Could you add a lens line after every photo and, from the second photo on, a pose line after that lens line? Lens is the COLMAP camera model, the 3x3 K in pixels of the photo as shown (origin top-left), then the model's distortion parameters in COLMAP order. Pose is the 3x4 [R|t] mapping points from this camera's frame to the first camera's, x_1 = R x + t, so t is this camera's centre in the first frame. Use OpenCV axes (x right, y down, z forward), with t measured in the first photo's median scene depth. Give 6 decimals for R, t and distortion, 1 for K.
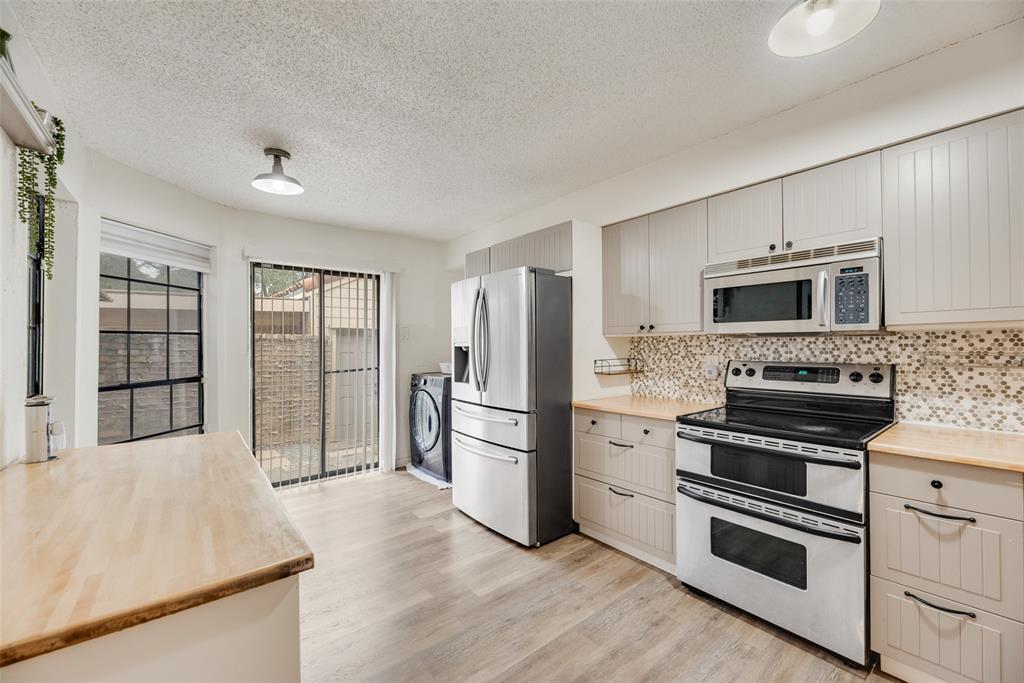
lens RADIAL K [[410.8, 0, 510.1], [0, 410.8, 345.8], [0, 0, 1]] dist [-0.001917, -0.000655]
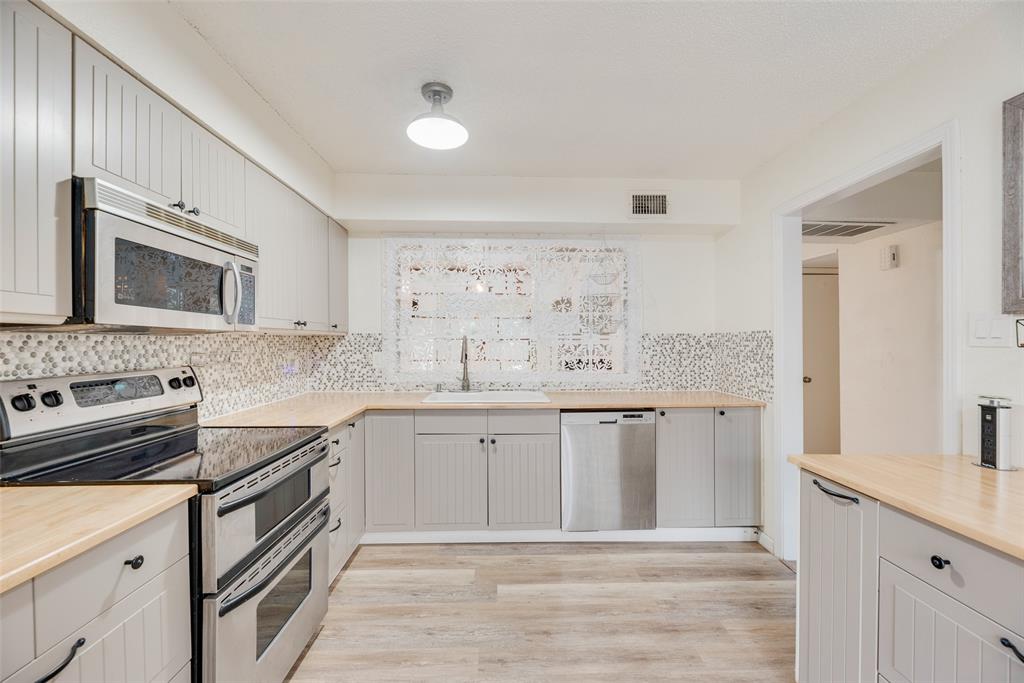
lens RADIAL K [[418.3, 0, 514.9], [0, 418.3, 343.5], [0, 0, 1]] dist [-0.001177, -0.000465]
pose [[-0.798001, 0.002018, 0.602653, -0.158089], [0.002451, 0.999997, -0.000103, -0.003574], [-0.602651, 0.001395, -0.798003, 0.822181]]
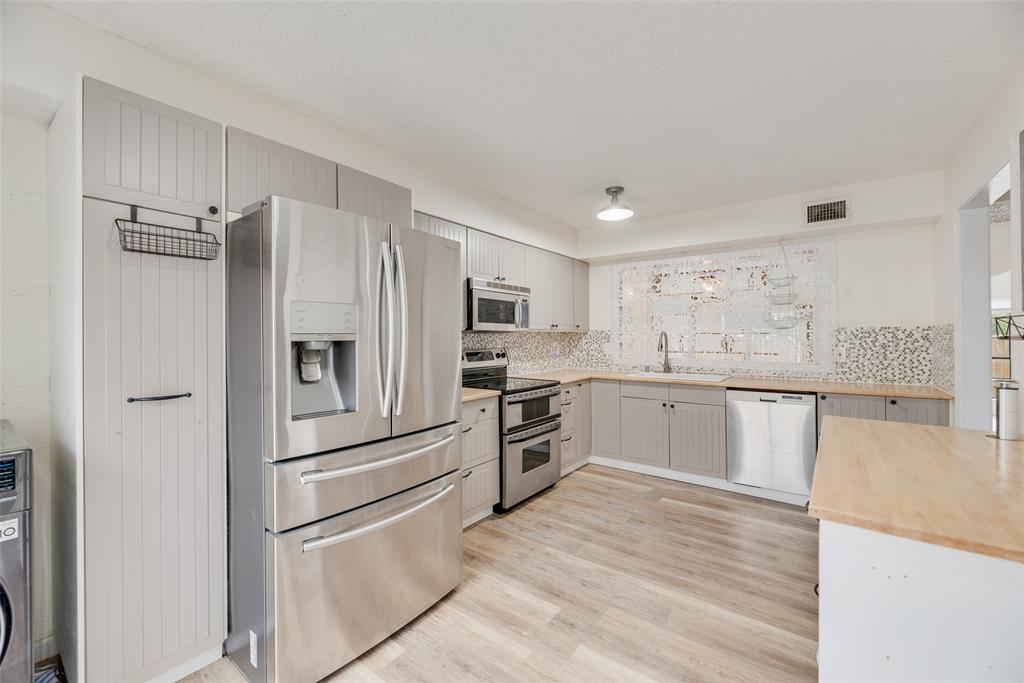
lens RADIAL K [[418.9, 0, 514.1], [0, 418.9, 337.9], [0, 0, 1]] dist [-0.000866, -0.000078]
pose [[-0.246394, 0.001153, 0.969169, -0.658113], [0.002824, 0.999996, -0.000472, -0.001996], [-0.969166, 0.002620, -0.246397, 0.906149]]
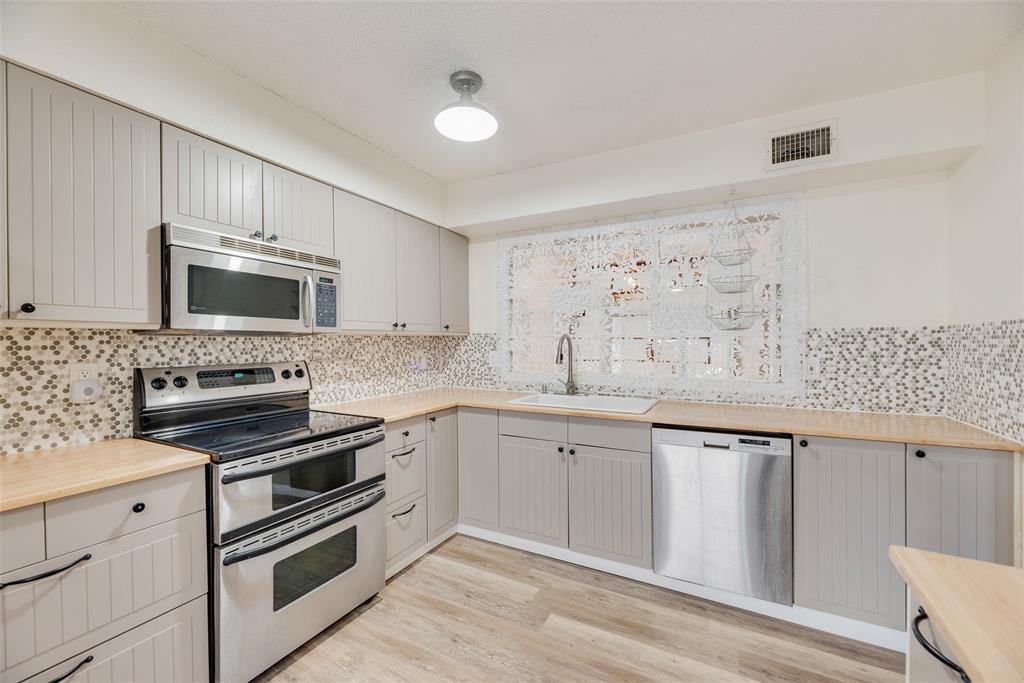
lens RADIAL K [[416.5, 0, 514.8], [0, 416.5, 344.7], [0, 0, 1]] dist [-0.000907, -0.000057]
pose [[-0.388894, -0.000615, 0.921282, -0.267069], [0.003304, 0.999992, 0.002062, -0.002174], [-0.921277, 0.003846, -0.388889, 0.565101]]
